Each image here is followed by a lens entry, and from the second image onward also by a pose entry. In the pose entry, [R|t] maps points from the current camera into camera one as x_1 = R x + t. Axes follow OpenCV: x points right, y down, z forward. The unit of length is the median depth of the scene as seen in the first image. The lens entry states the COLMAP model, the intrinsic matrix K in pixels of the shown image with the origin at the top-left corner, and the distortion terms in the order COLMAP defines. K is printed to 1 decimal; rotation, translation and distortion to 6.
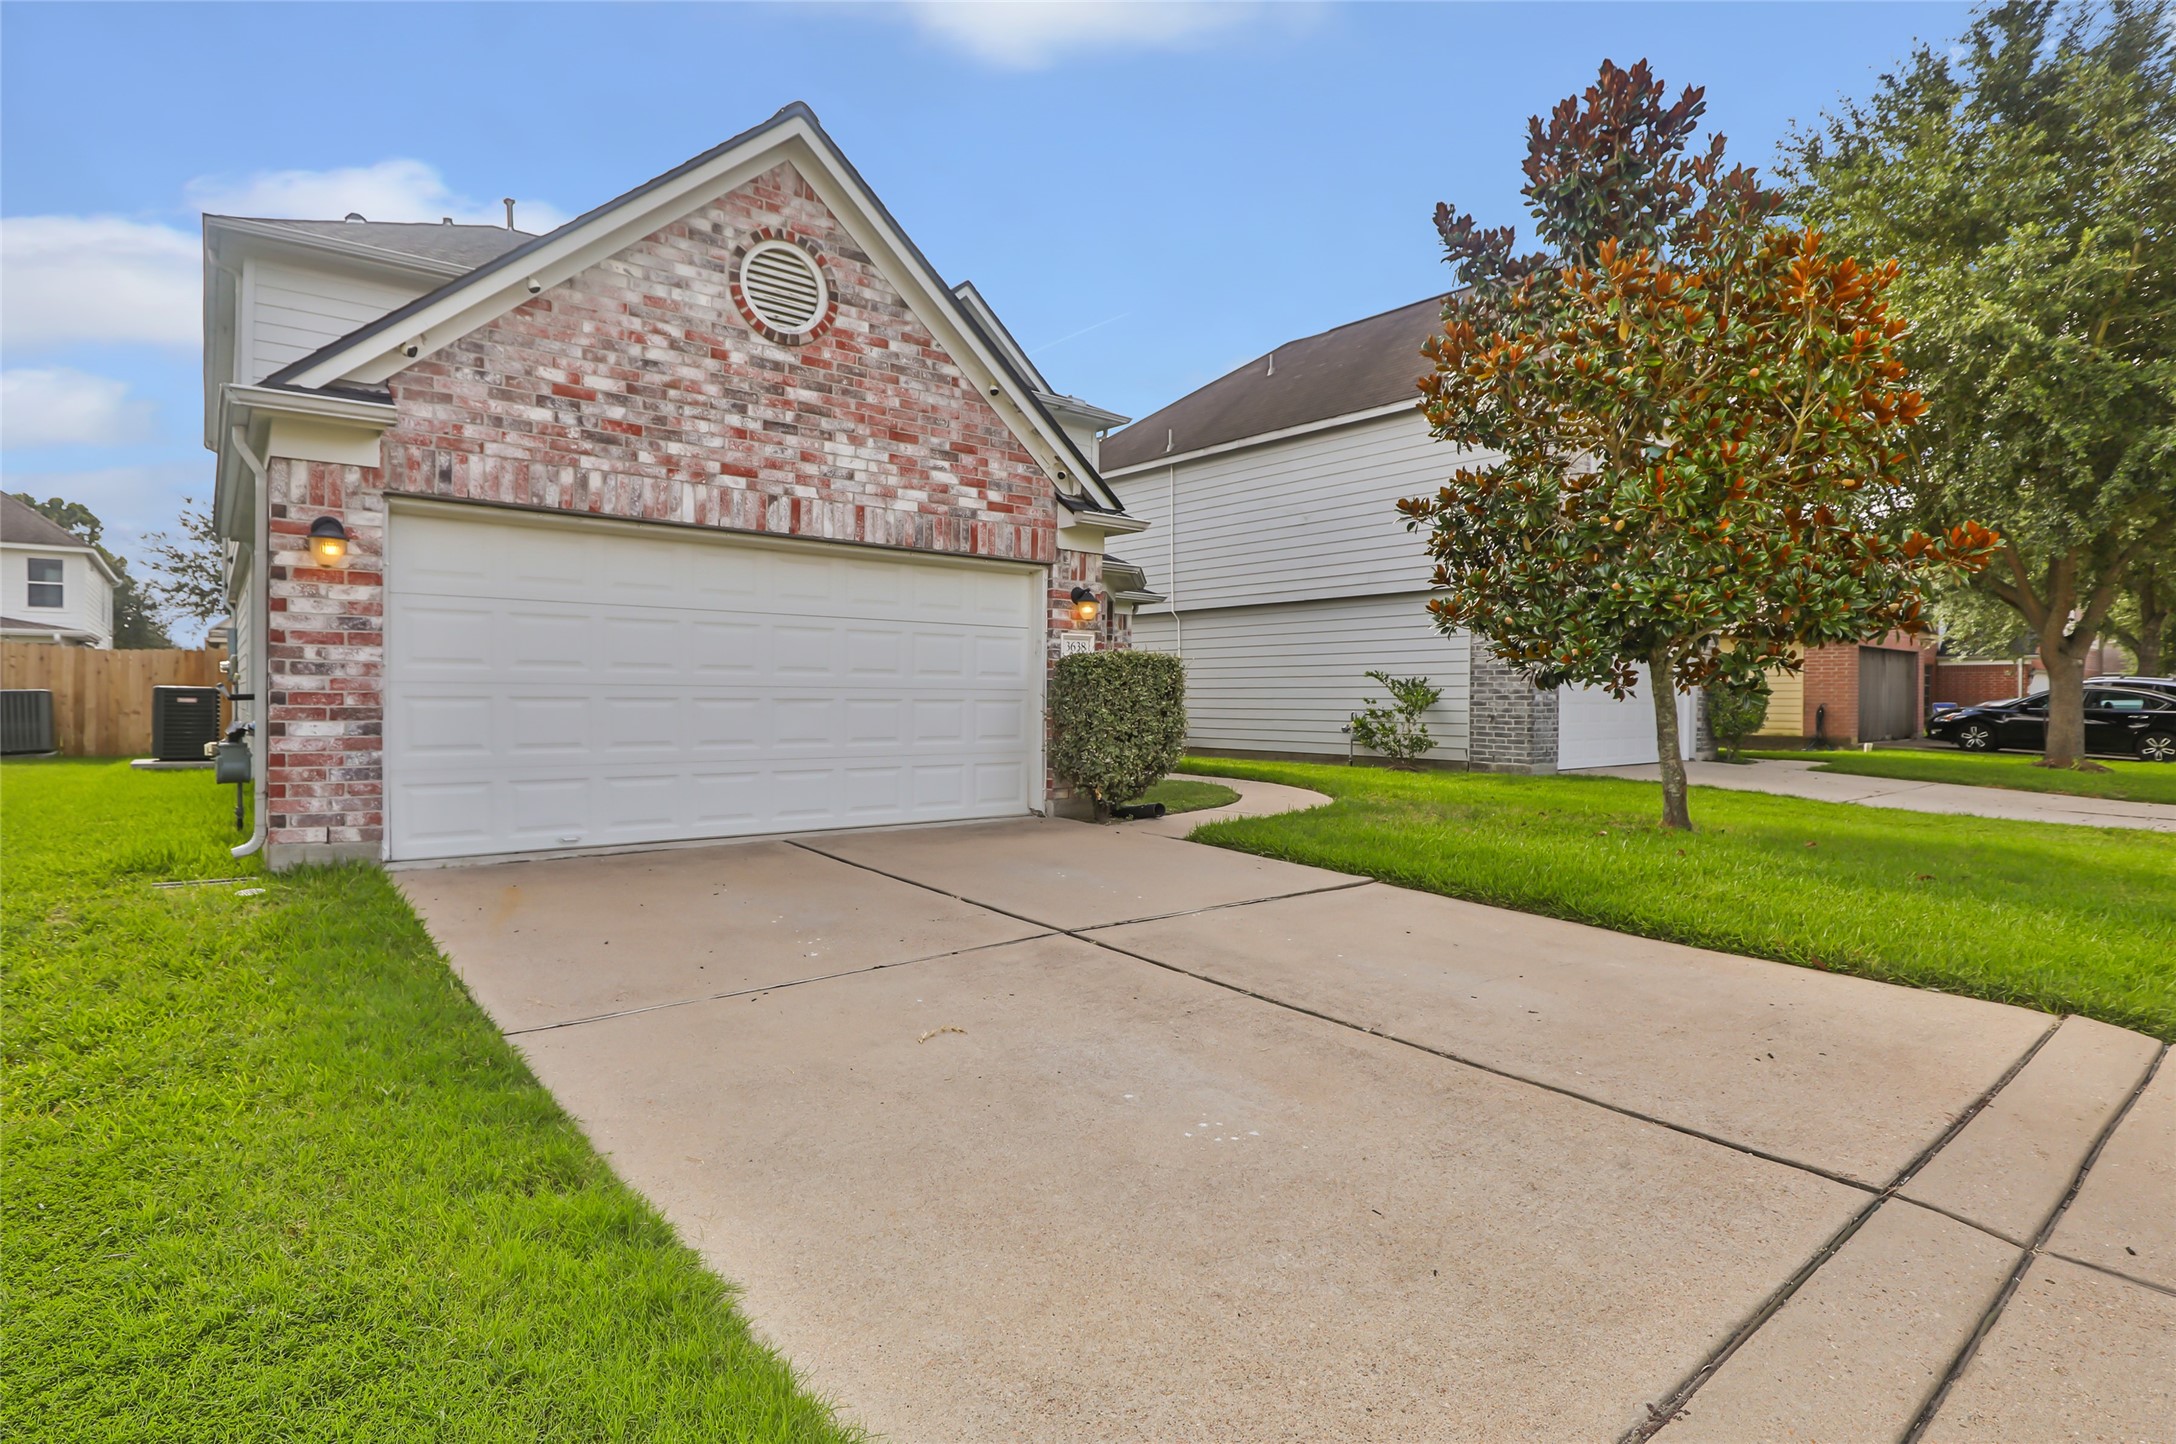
lens RADIAL K [[1061.0, 0, 1090.6], [0, 1061.0, 713.0], [0, 0, 1]] dist [-0.025879, 0.000806]
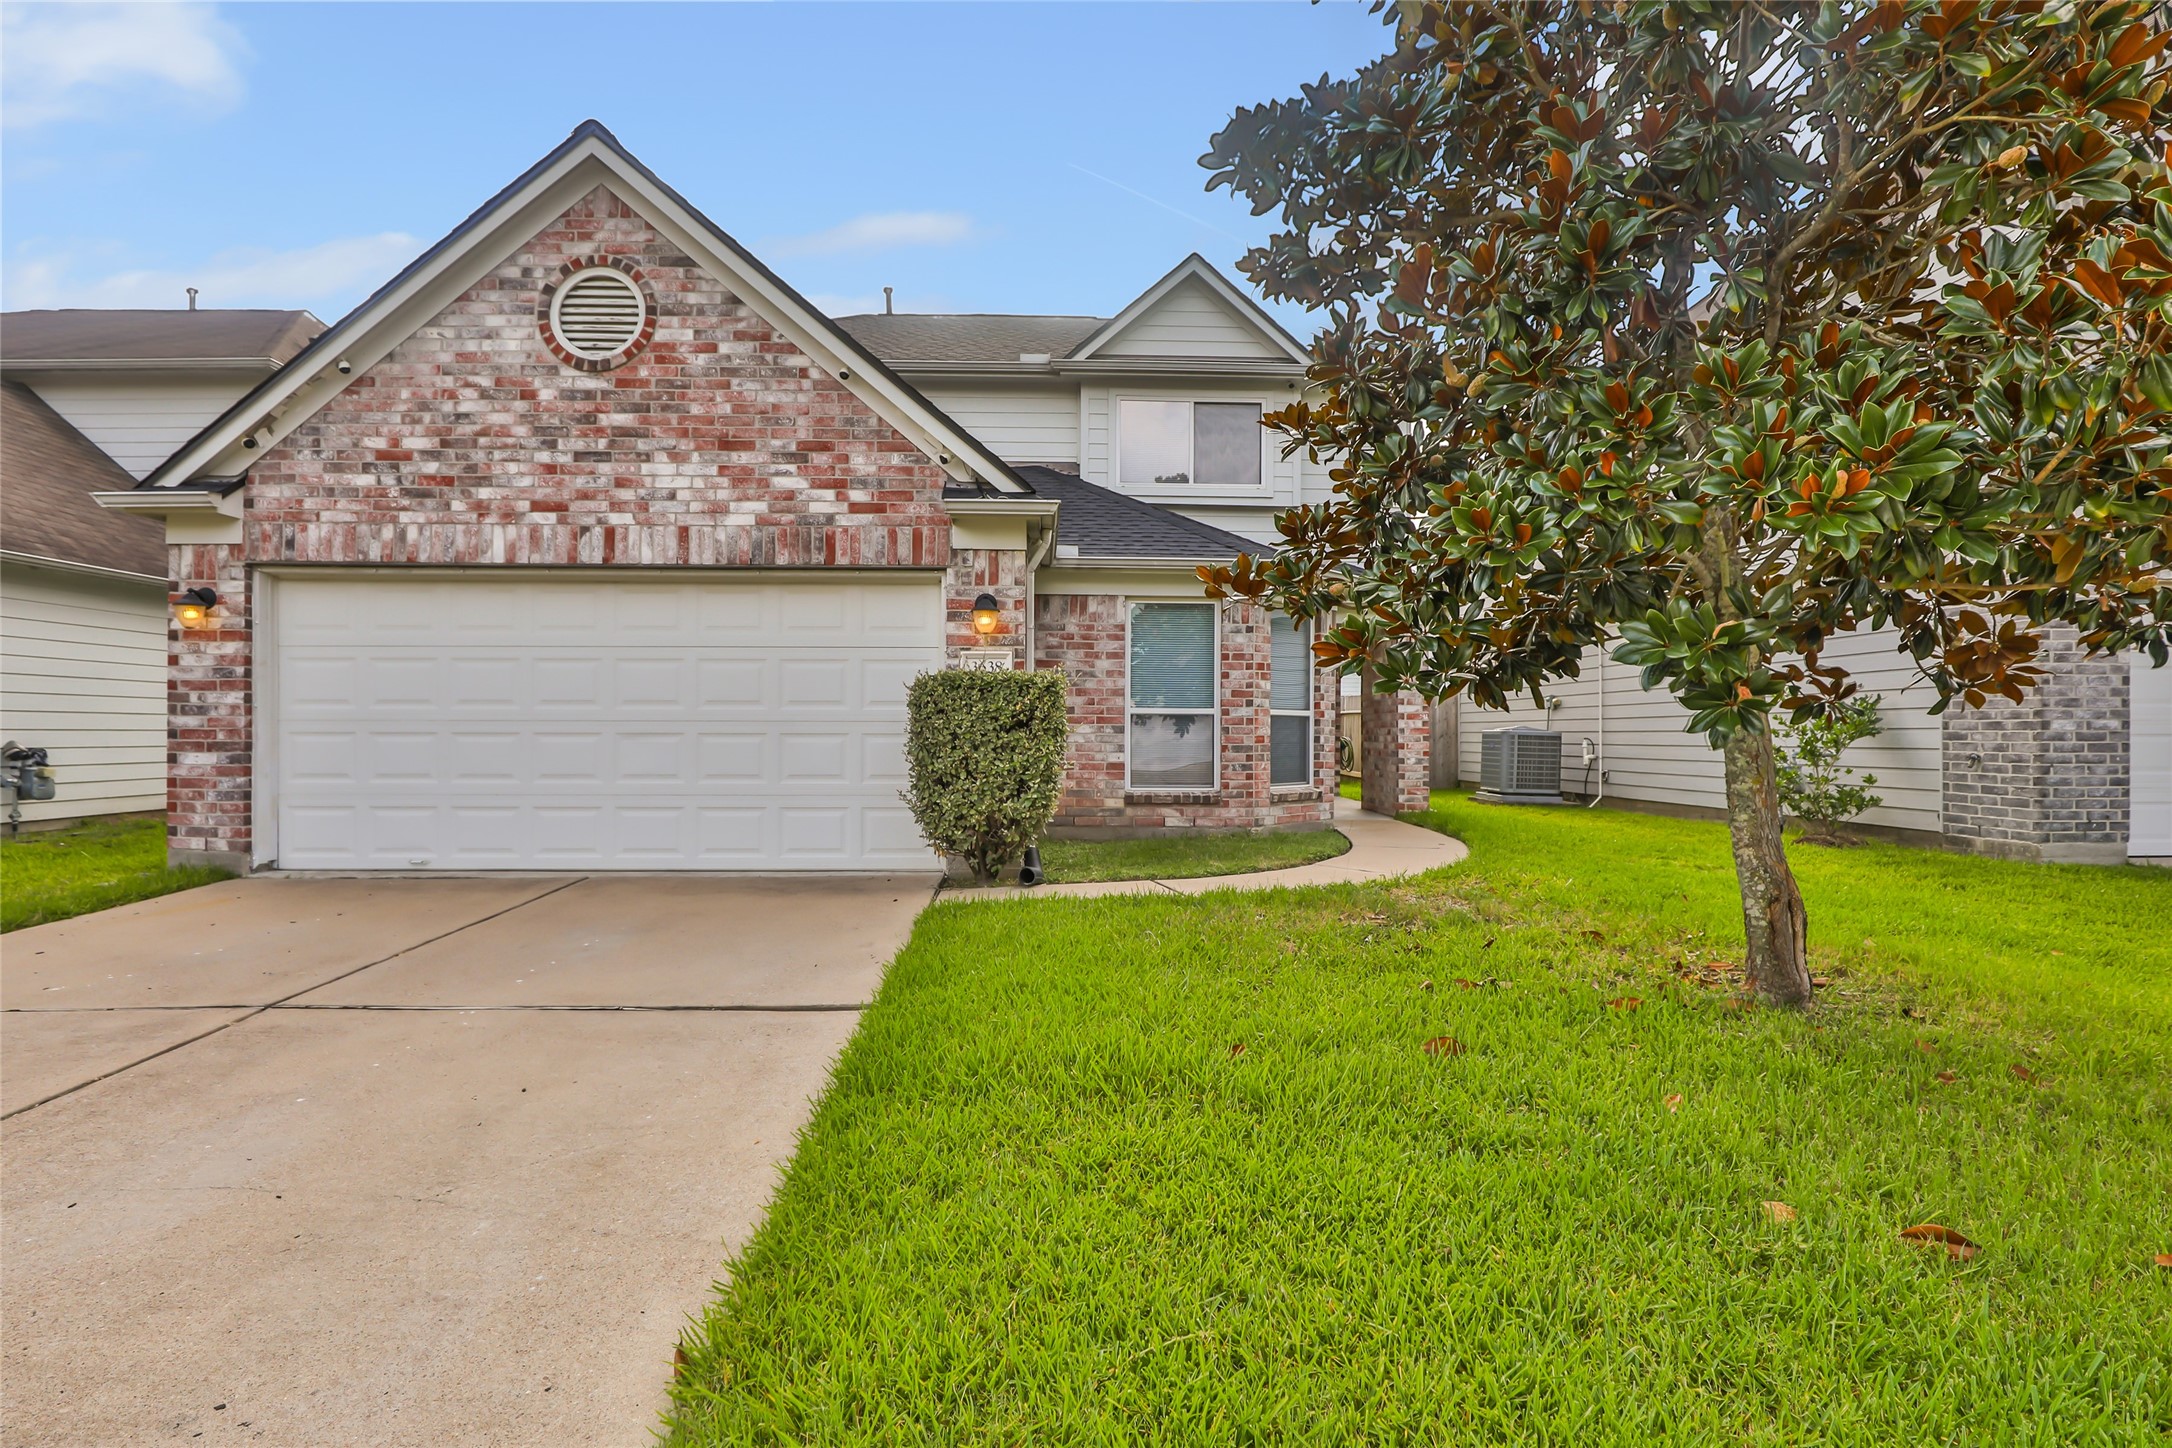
lens RADIAL K [[1059.0, 0, 1084.7], [0, 1059.0, 736.3], [0, 0, 1]] dist [-0.025879, 0.000806]
pose [[0.803792, -0.002119, -0.594907, 0.670695], [-0.003845, 0.999954, -0.008756, -0.003567], [0.594899, 0.009326, 0.803747, 0.501181]]
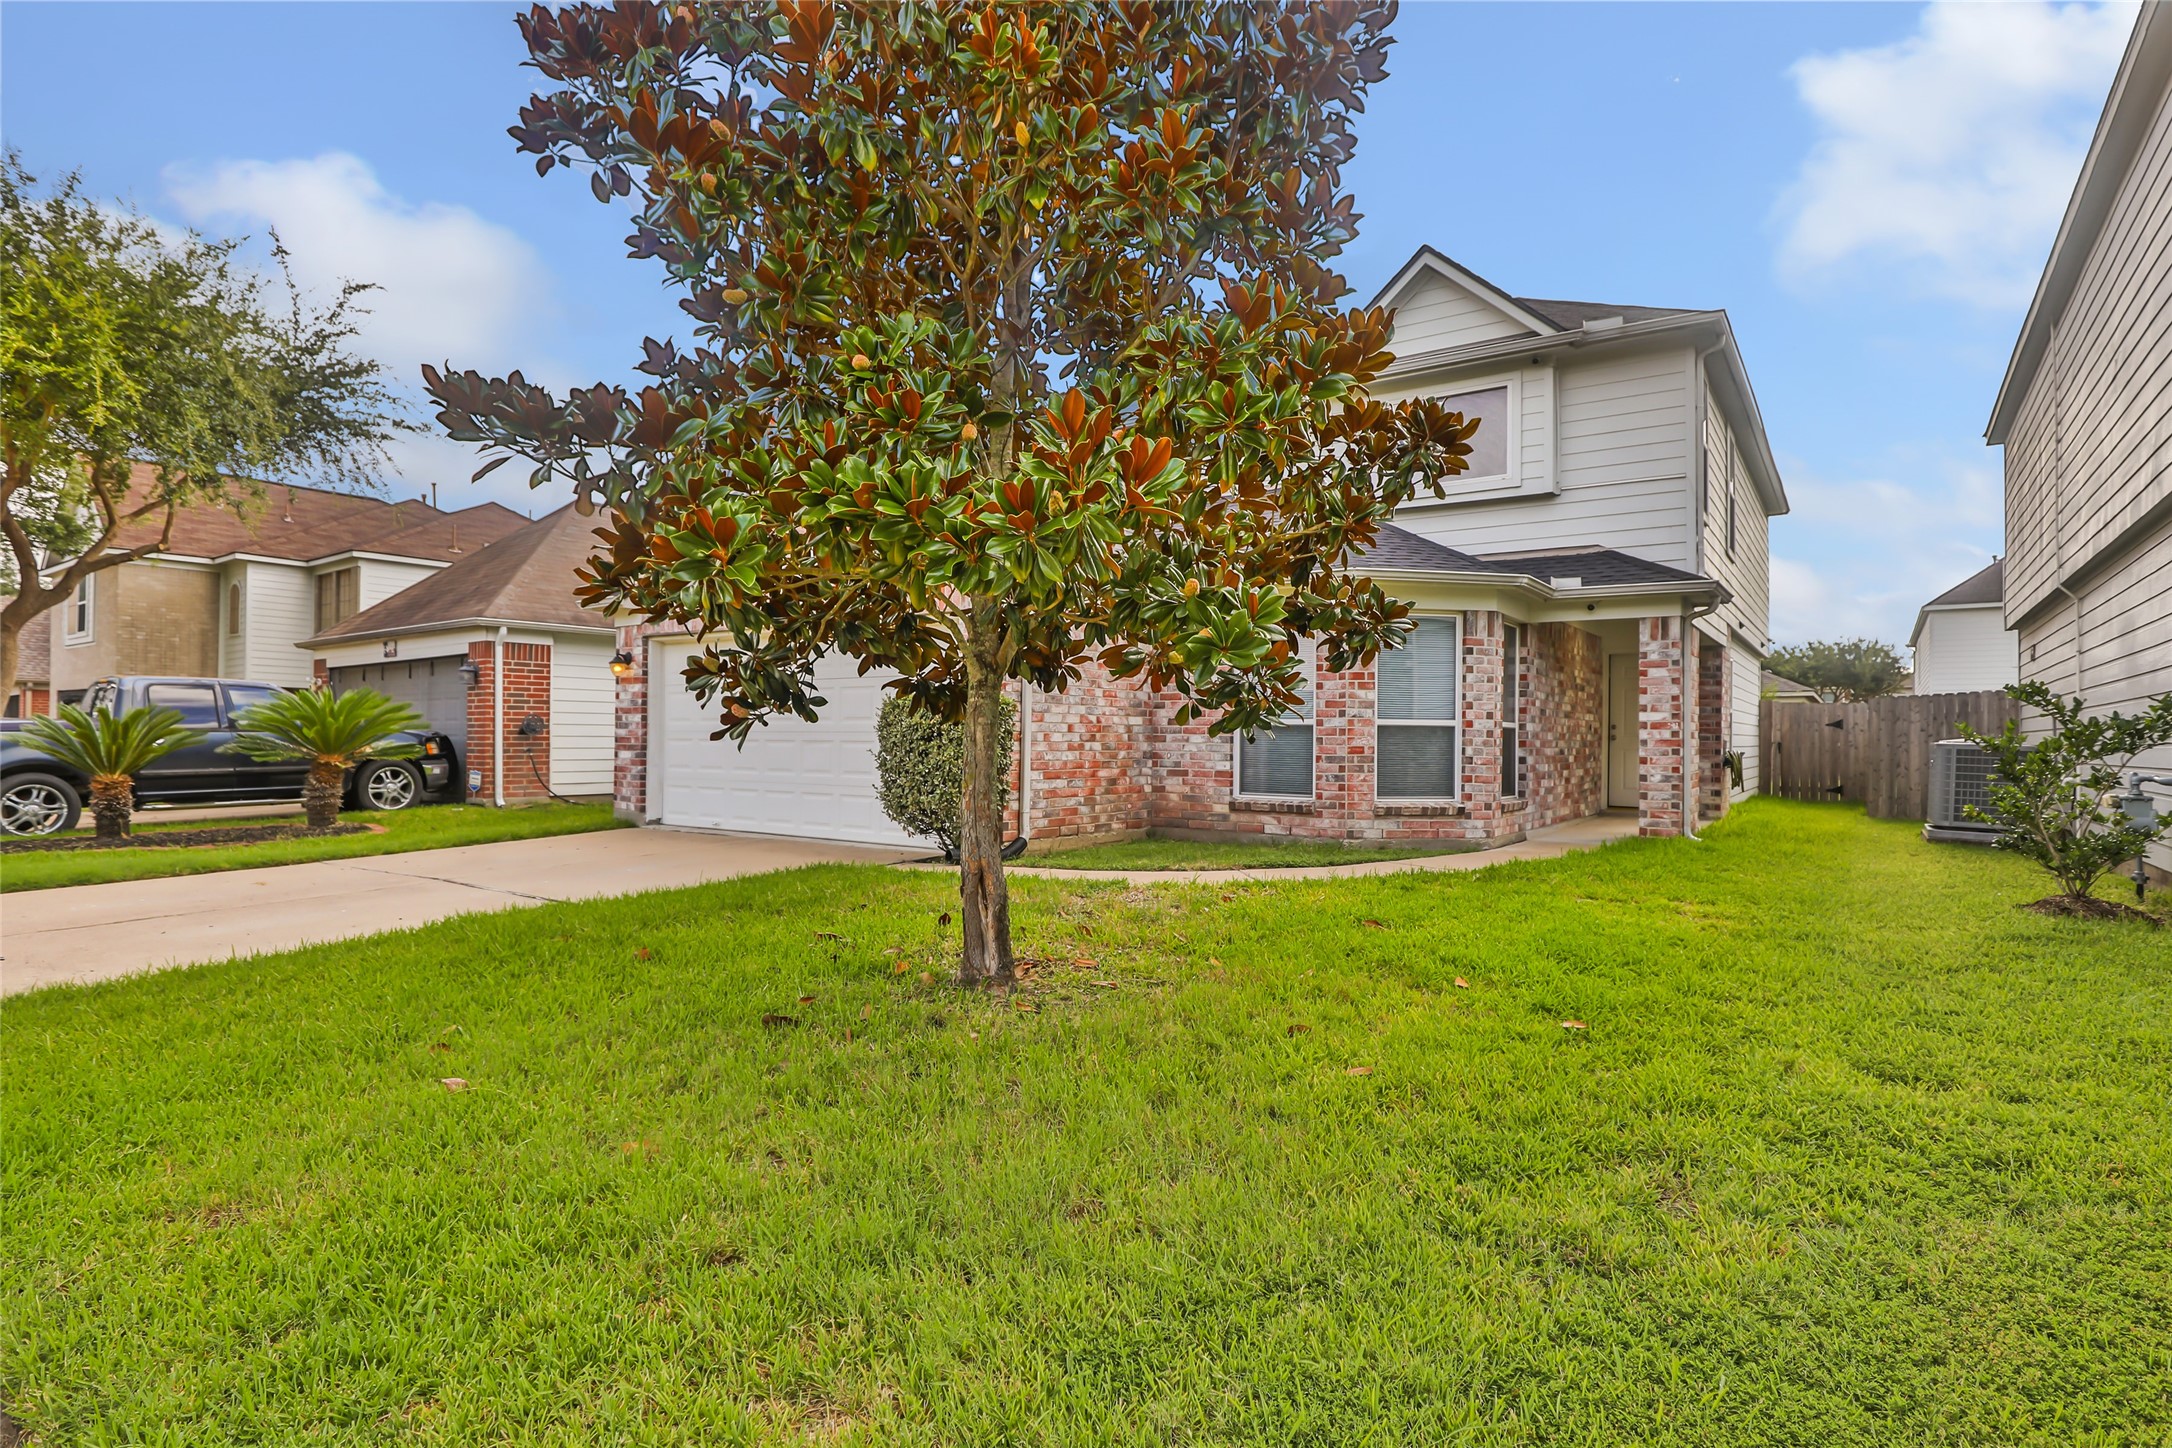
lens RADIAL K [[1095.0, 0, 1092.6], [0, 1095.0, 720.2], [0, 0, 1]] dist [-0.000709, -0.000029]
pose [[0.277394, -0.018887, -0.960571, 1.276345], [-0.015445, 0.999590, -0.024114, -0.011707], [0.960632, 0.021525, 0.276988, 1.020884]]
